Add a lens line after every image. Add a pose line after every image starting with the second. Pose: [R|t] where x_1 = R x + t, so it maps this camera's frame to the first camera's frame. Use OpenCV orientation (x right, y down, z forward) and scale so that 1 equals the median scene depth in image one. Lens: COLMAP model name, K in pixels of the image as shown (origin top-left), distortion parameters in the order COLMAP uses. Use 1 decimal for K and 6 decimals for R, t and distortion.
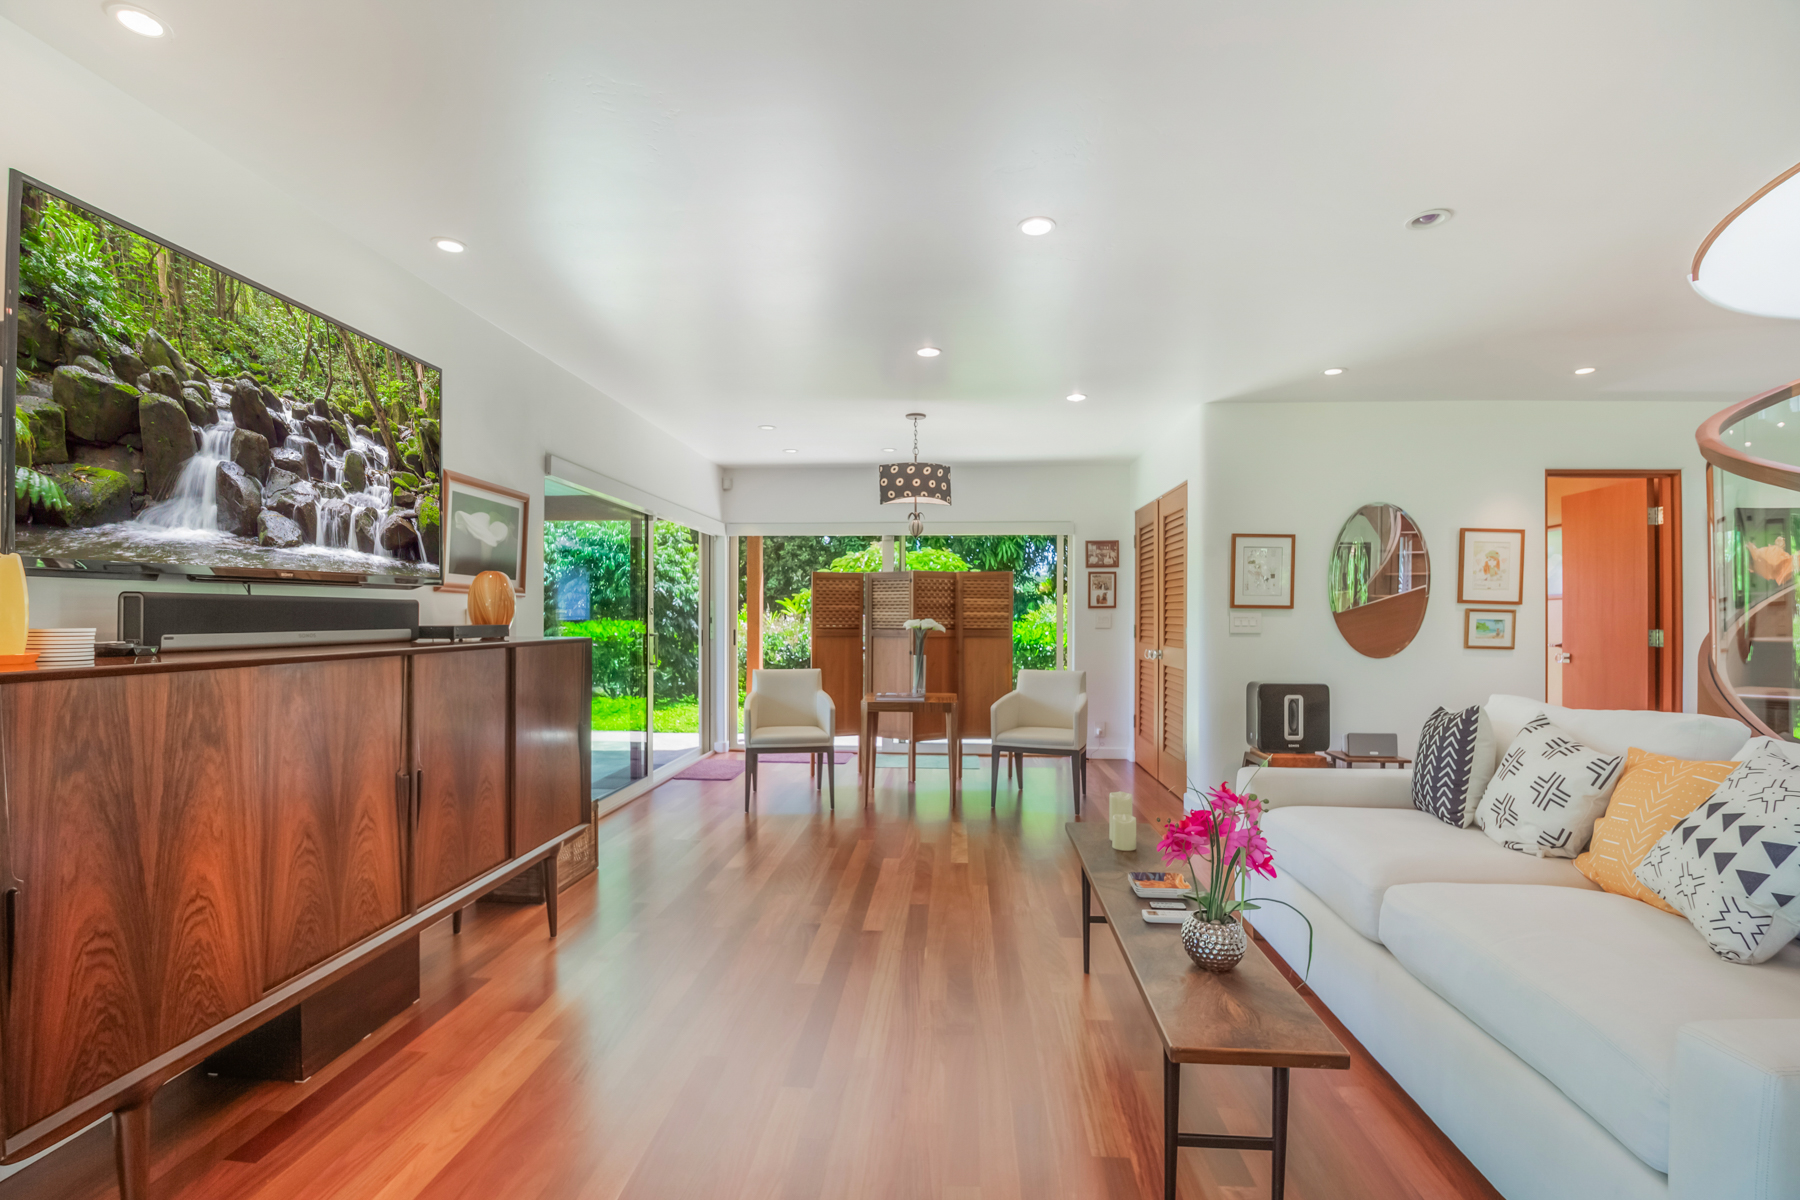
lens RADIAL K [[791.5, 0, 895.7], [0, 791.5, 607.9], [0, 0, 1]] dist [-0.002015, -0.014128]
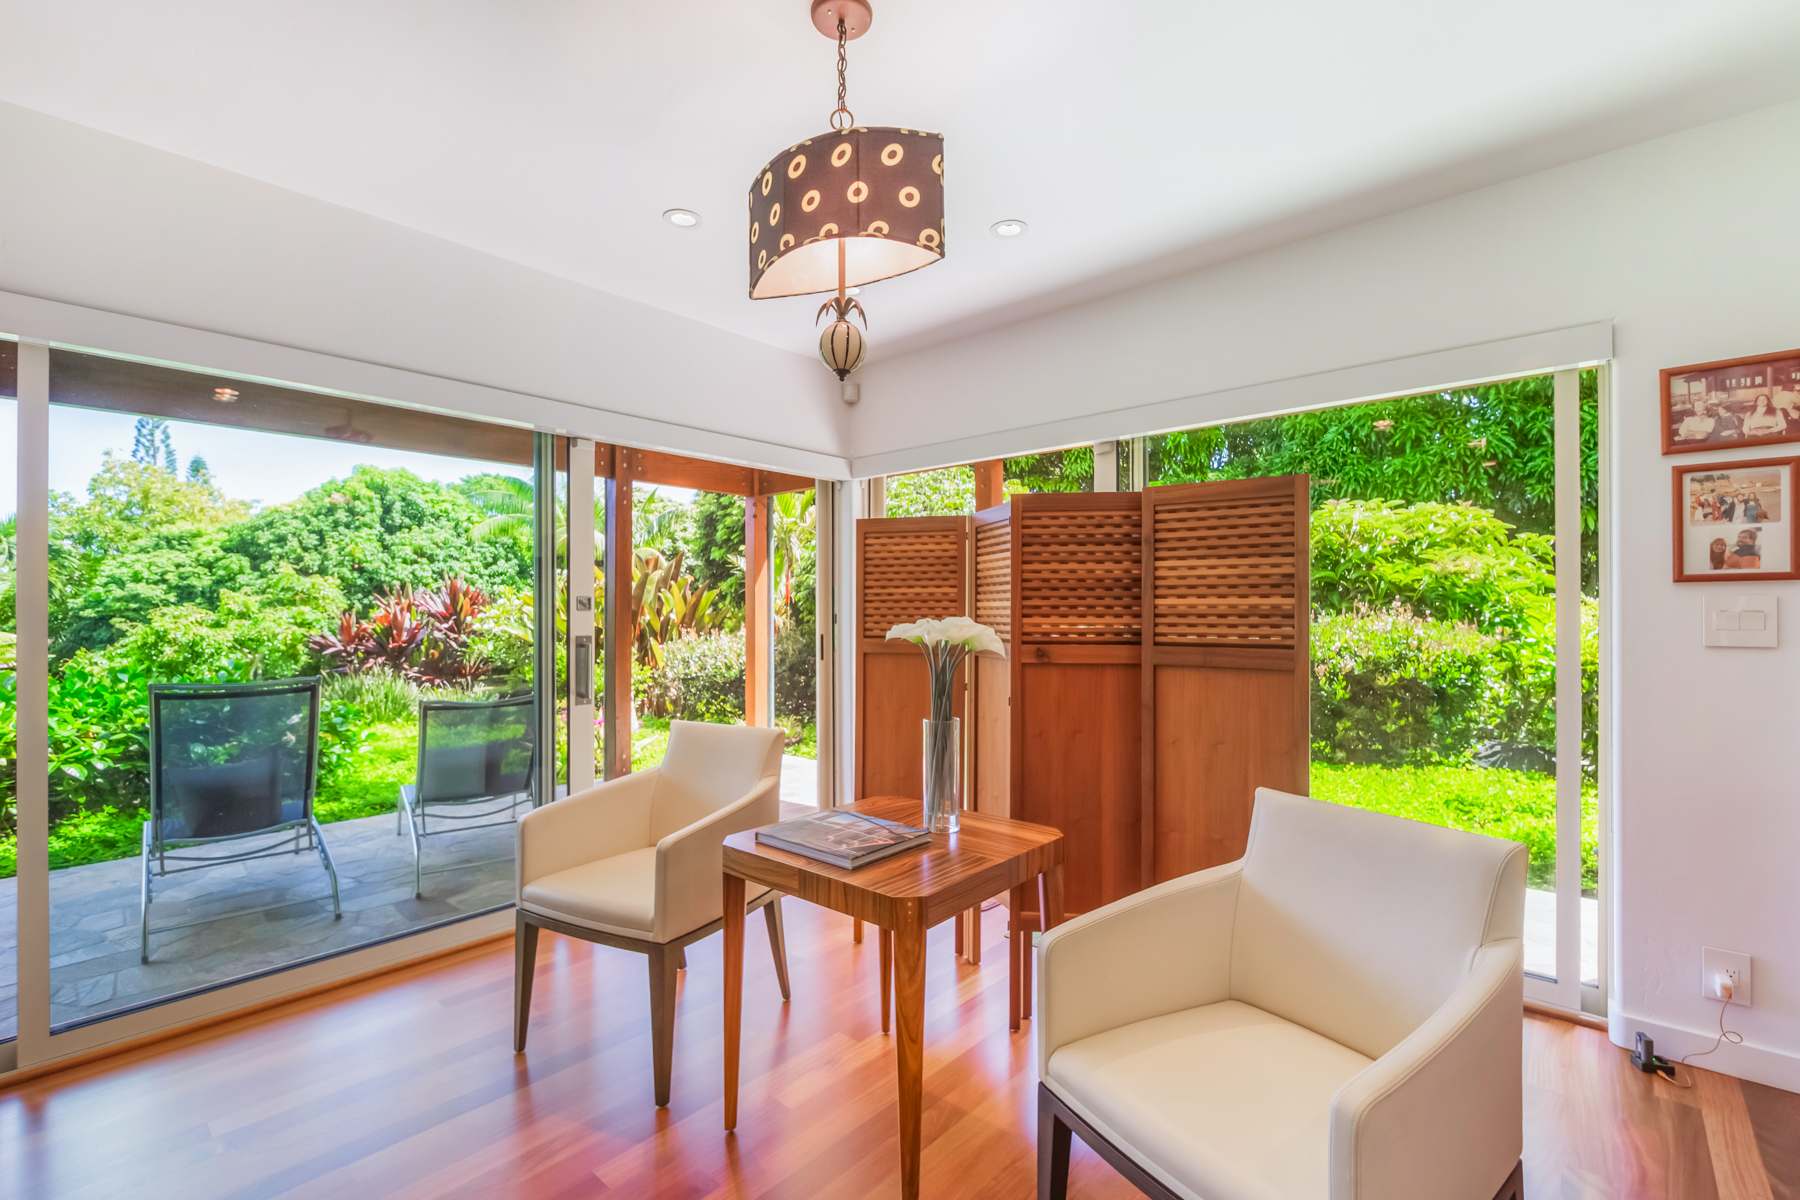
lens RADIAL K [[779.3, 0, 900.0], [0, 779.3, 600.0], [0, 0, 1]] dist [-0.002390, -0.000344]
pose [[0.798421, -0.005355, -0.602076, 0.260100], [0.008731, 0.999958, 0.002684, 0.005438], [0.602037, -0.007400, 0.798434, 0.804211]]
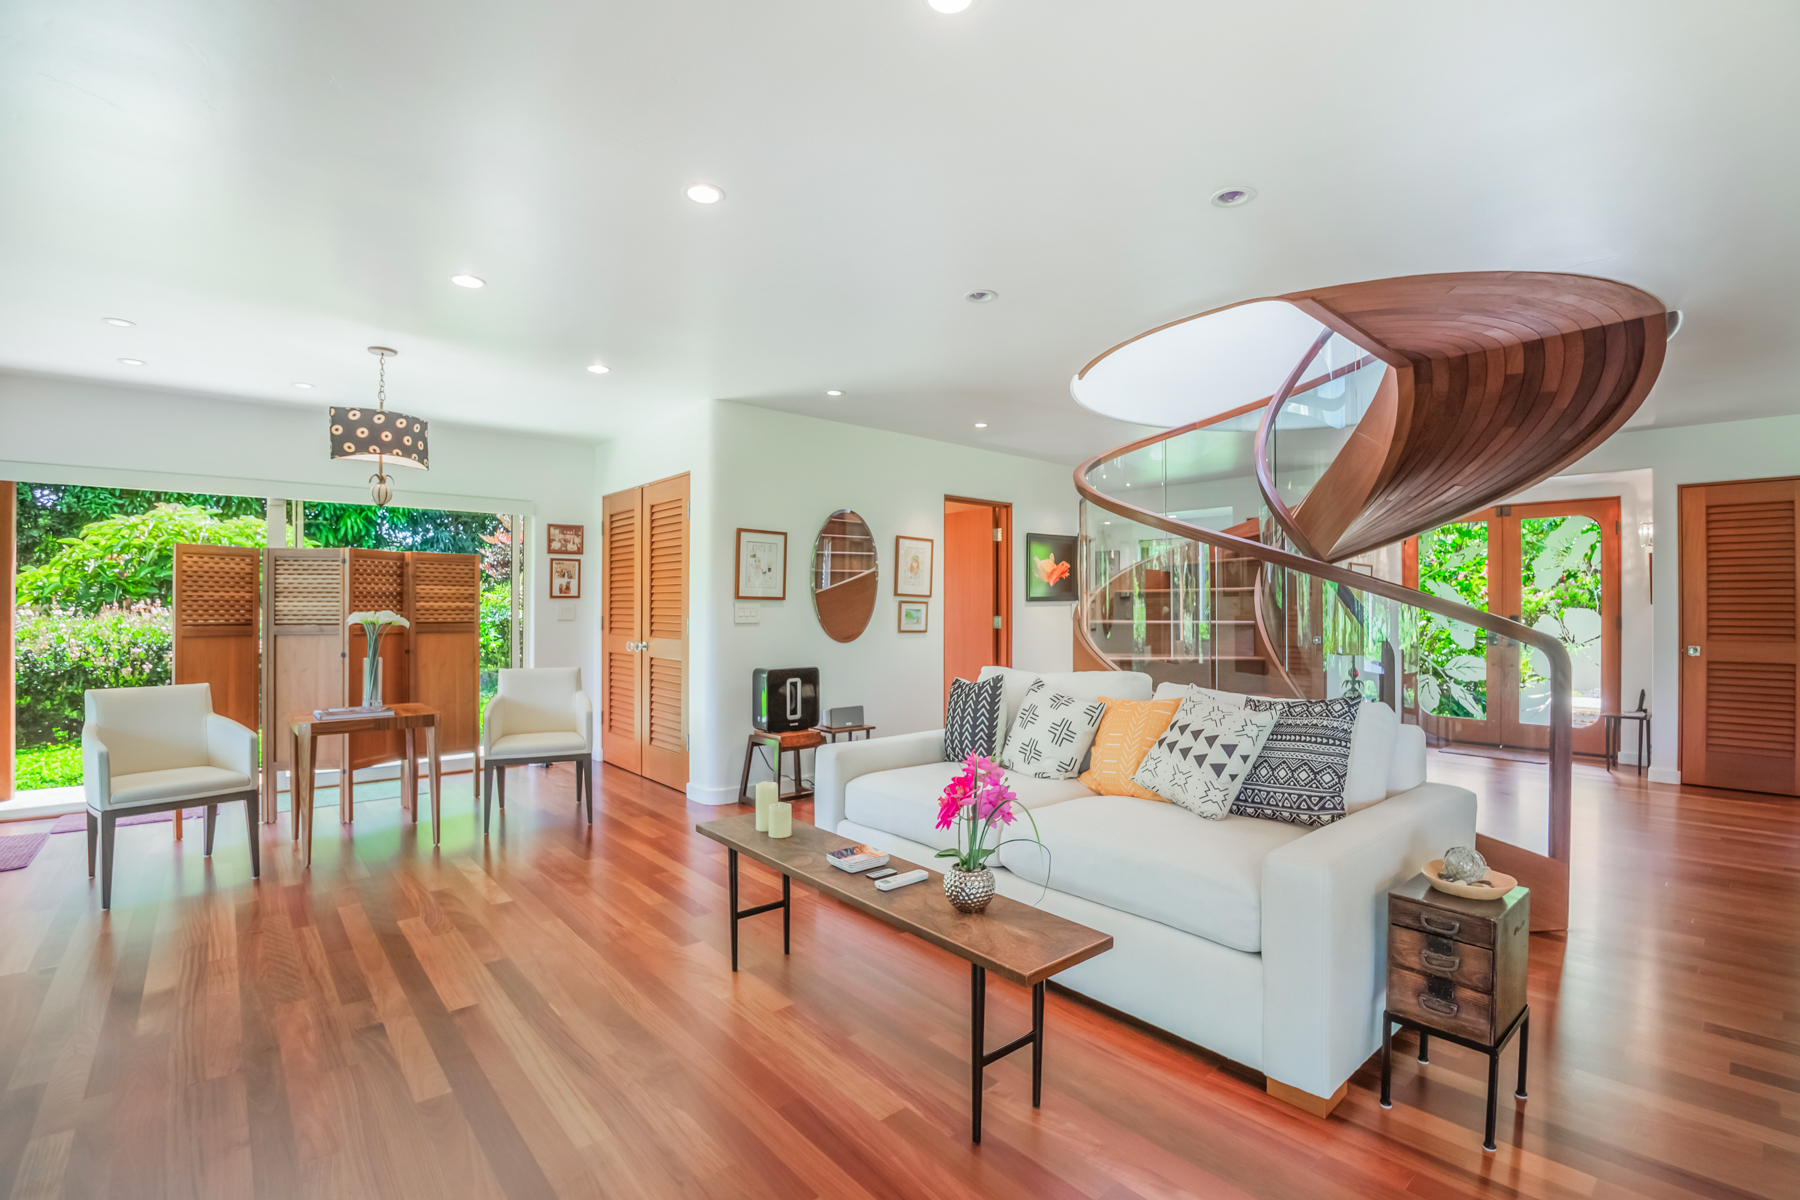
lens RADIAL K [[820.8, 0, 900.0], [0, 820.8, 600.0], [0, 0, 1]] dist [-0.035578, -0.000370]
pose [[0.708140, 0.004173, 0.706060, -0.186431], [-0.005842, 0.999983, -0.000051, 0.000232], [-0.706048, -0.004089, 0.708152, 0.080782]]
